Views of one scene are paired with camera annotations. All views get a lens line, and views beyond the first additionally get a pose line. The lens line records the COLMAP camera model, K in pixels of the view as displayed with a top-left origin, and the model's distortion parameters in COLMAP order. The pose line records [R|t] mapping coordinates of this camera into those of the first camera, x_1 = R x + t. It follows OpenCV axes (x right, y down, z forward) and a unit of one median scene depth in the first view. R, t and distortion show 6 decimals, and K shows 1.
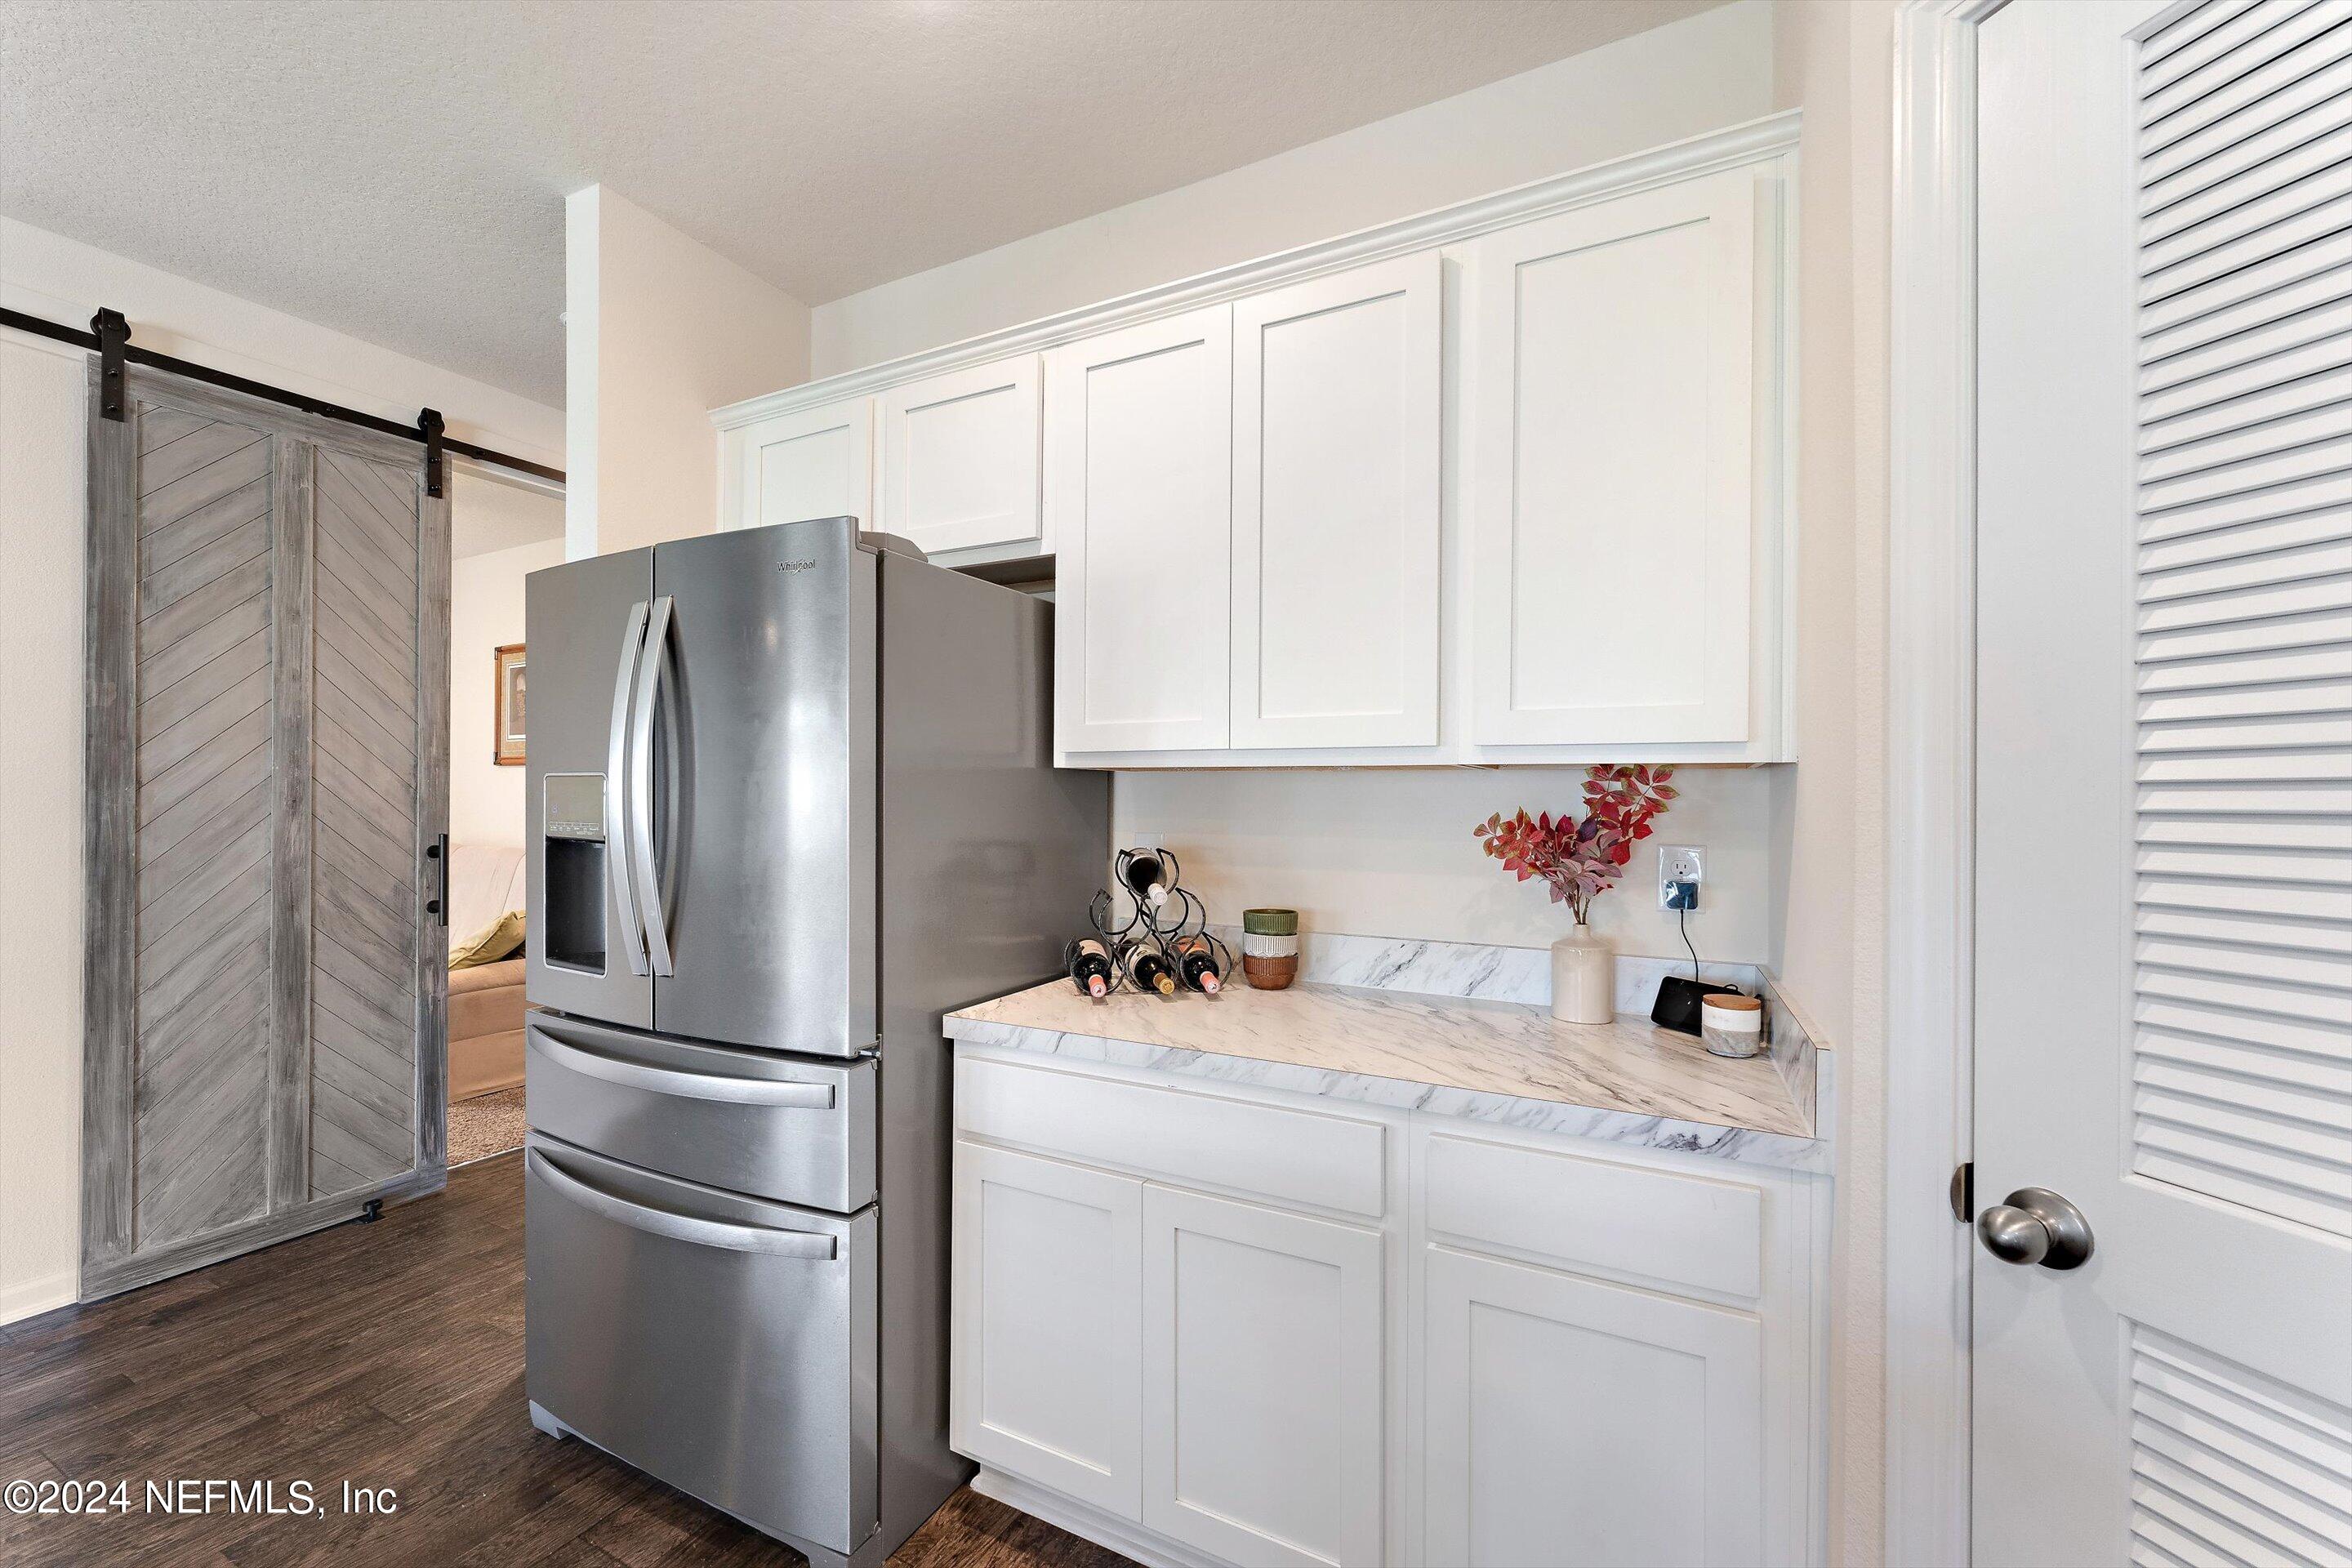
lens RADIAL K [[955.0, 0, 1171.9], [0, 955.0, 787.4], [0, 0, 1]] dist [0.000047, 0.001034]
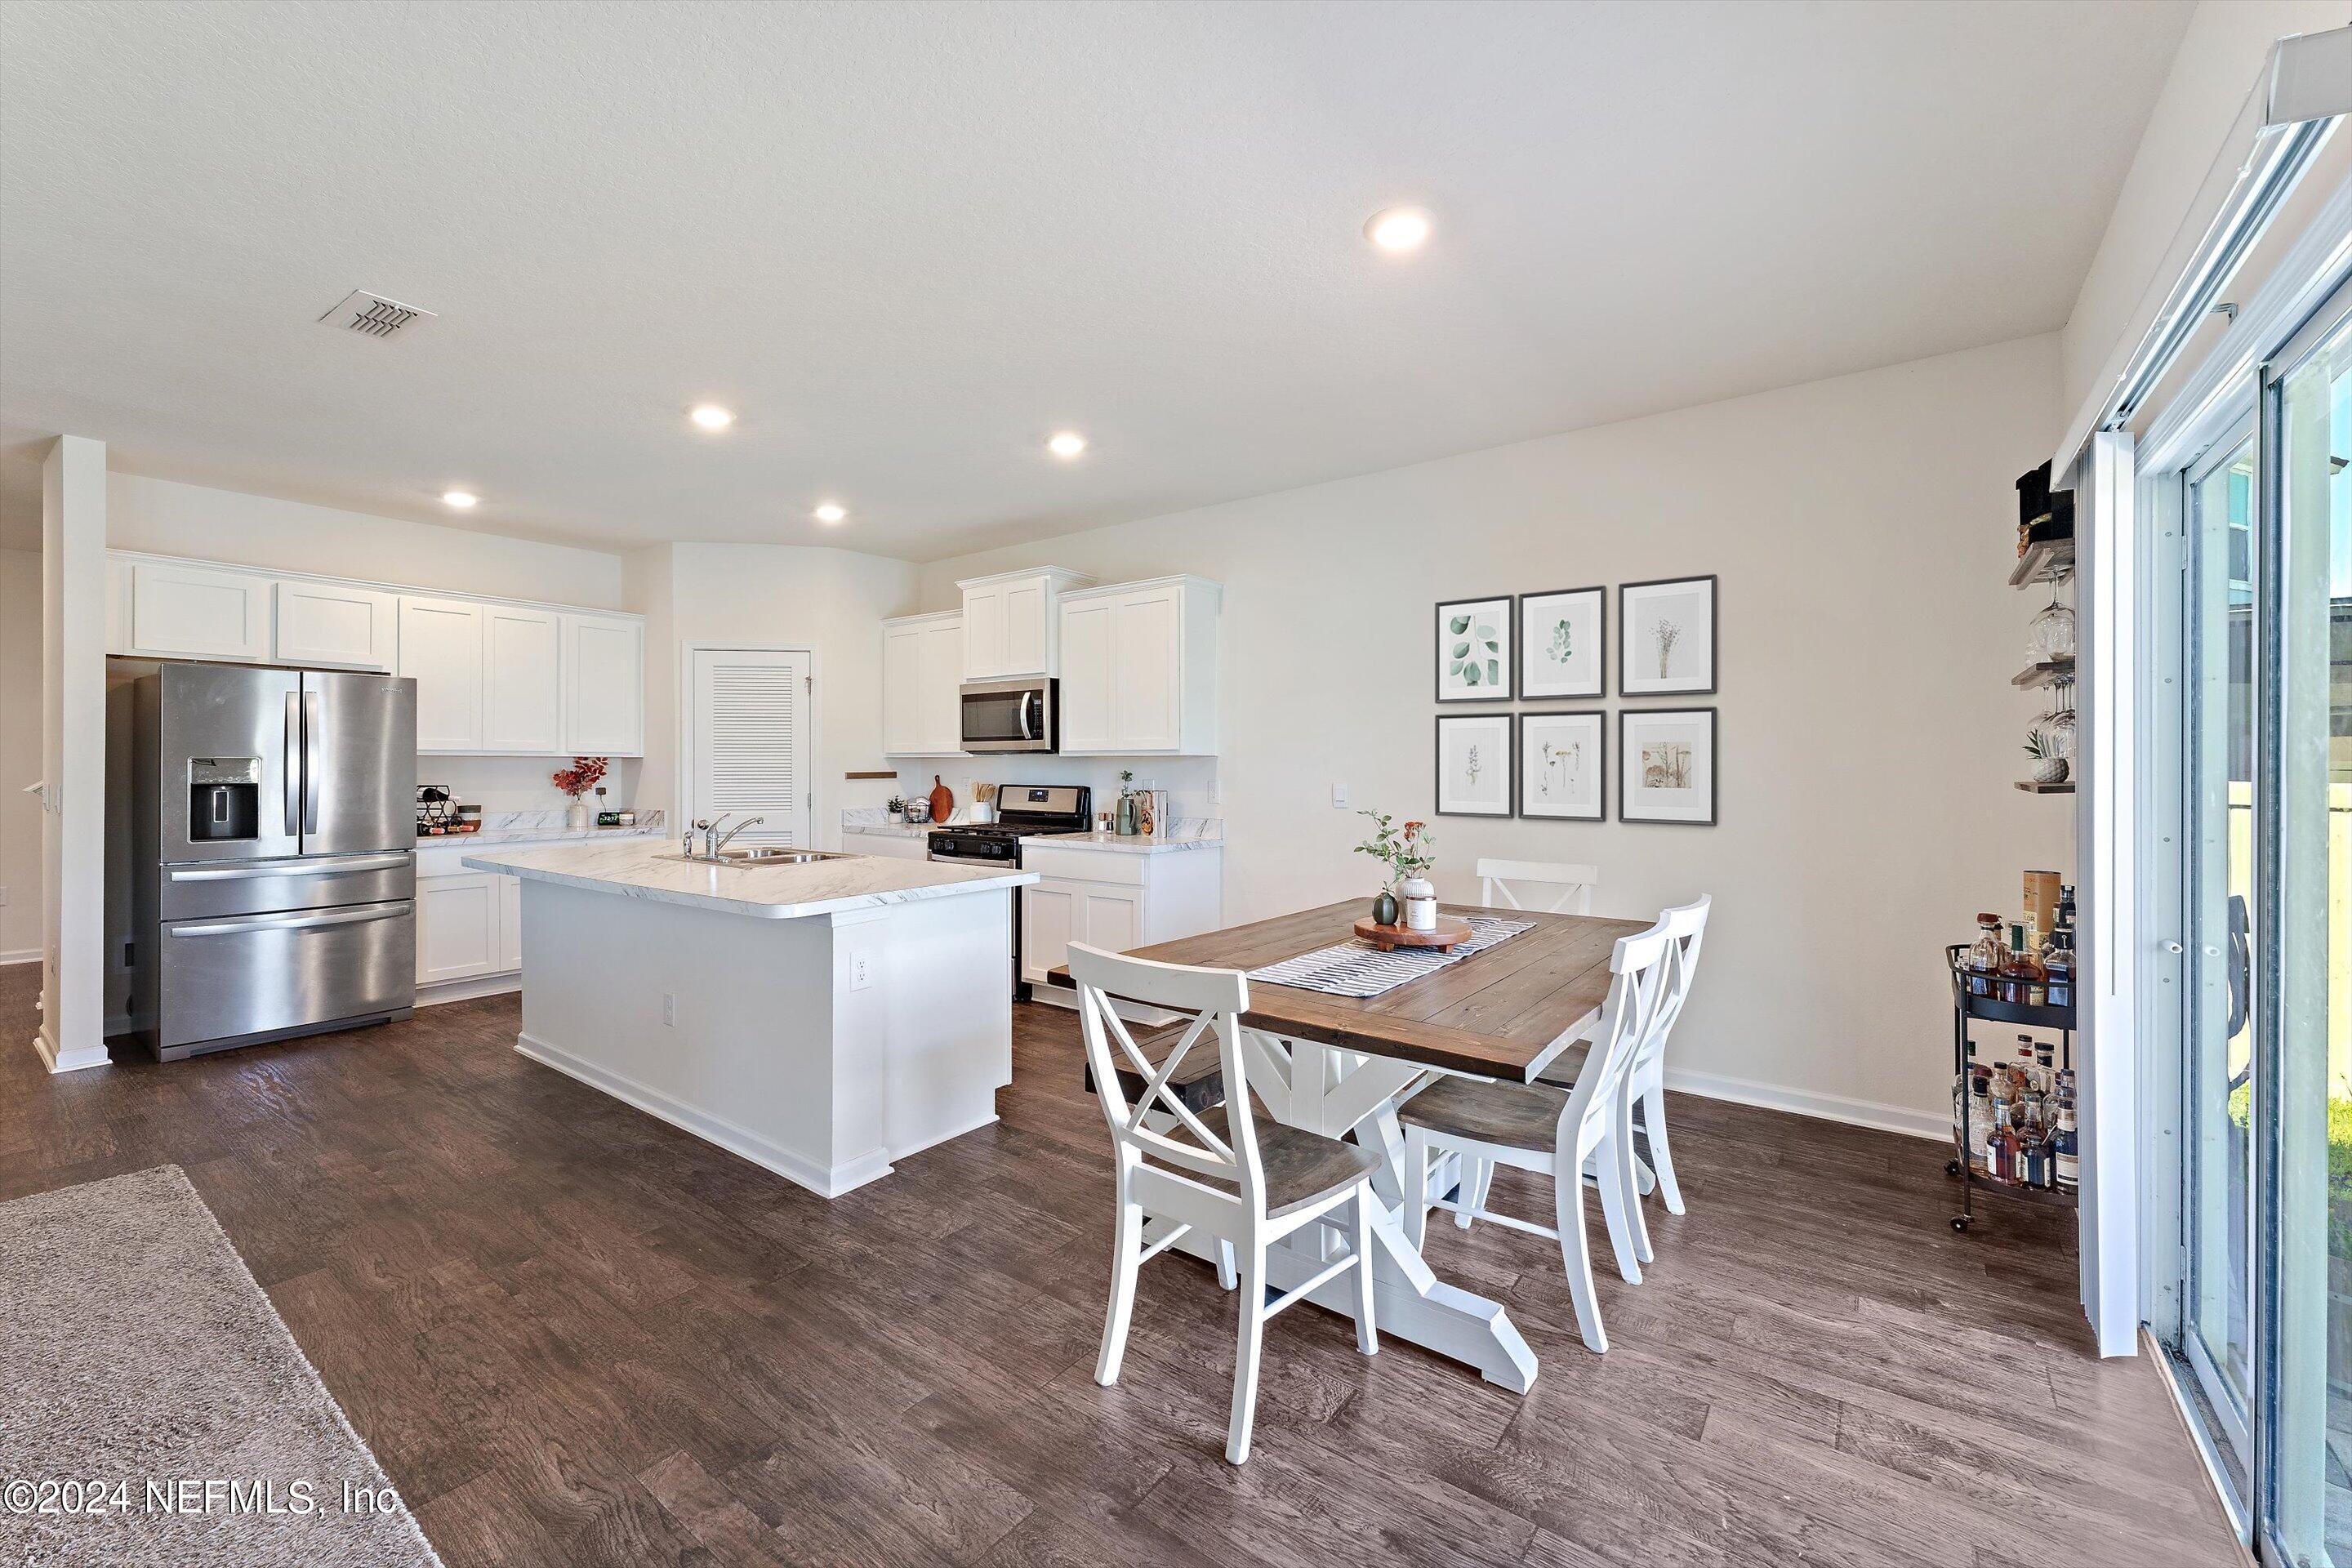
lens RADIAL K [[986.5, 0, 1195.4], [0, 986.5, 776.5], [0, 0, 1]] dist [-0.001221, -0.000432]
pose [[0.157195, -0.013698, 0.987473, -2.953439], [-0.008959, 0.999843, 0.015296, -0.025242], [-0.987527, -0.011251, 0.157048, -1.928677]]
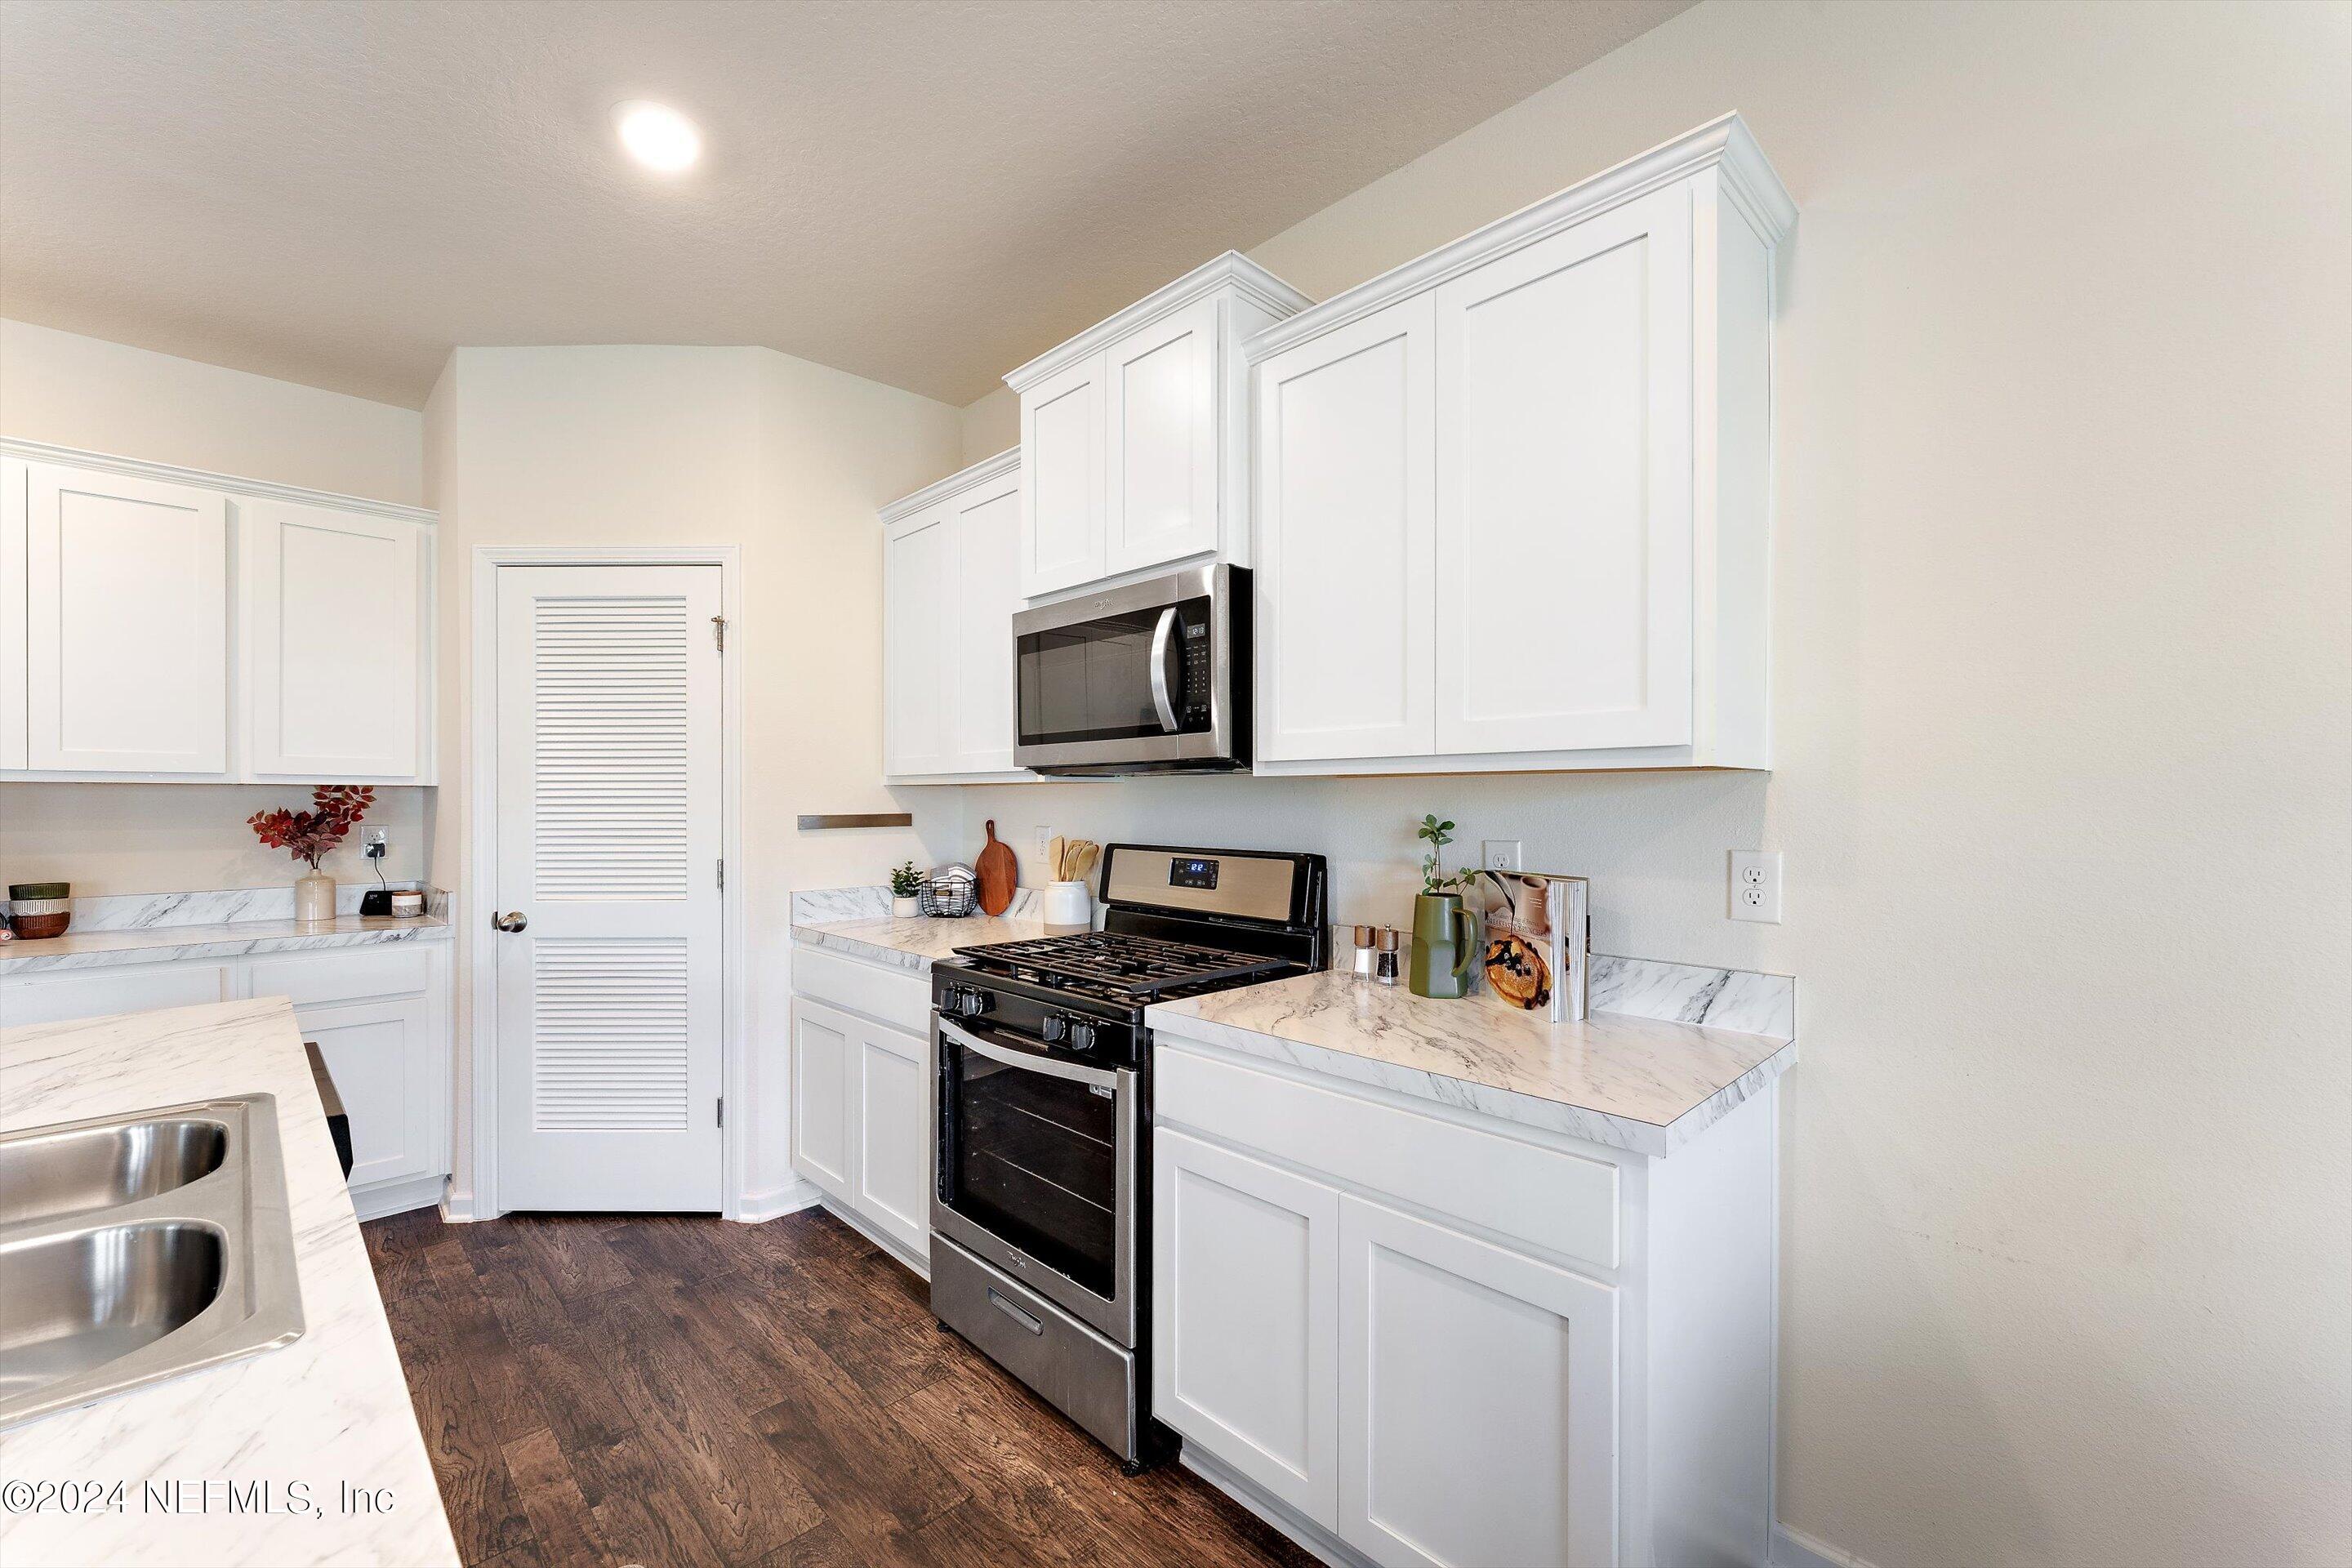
lens RADIAL K [[955.0, 0, 1171.2], [0, 955.0, 808.2], [0, 0, 1]] dist [0.000047, 0.001034]
pose [[0.314387, -0.011265, 0.949228, -0.839485], [-0.006840, 0.999877, 0.014132, -0.014423], [-0.949270, -0.010936, 0.314272, -1.207239]]
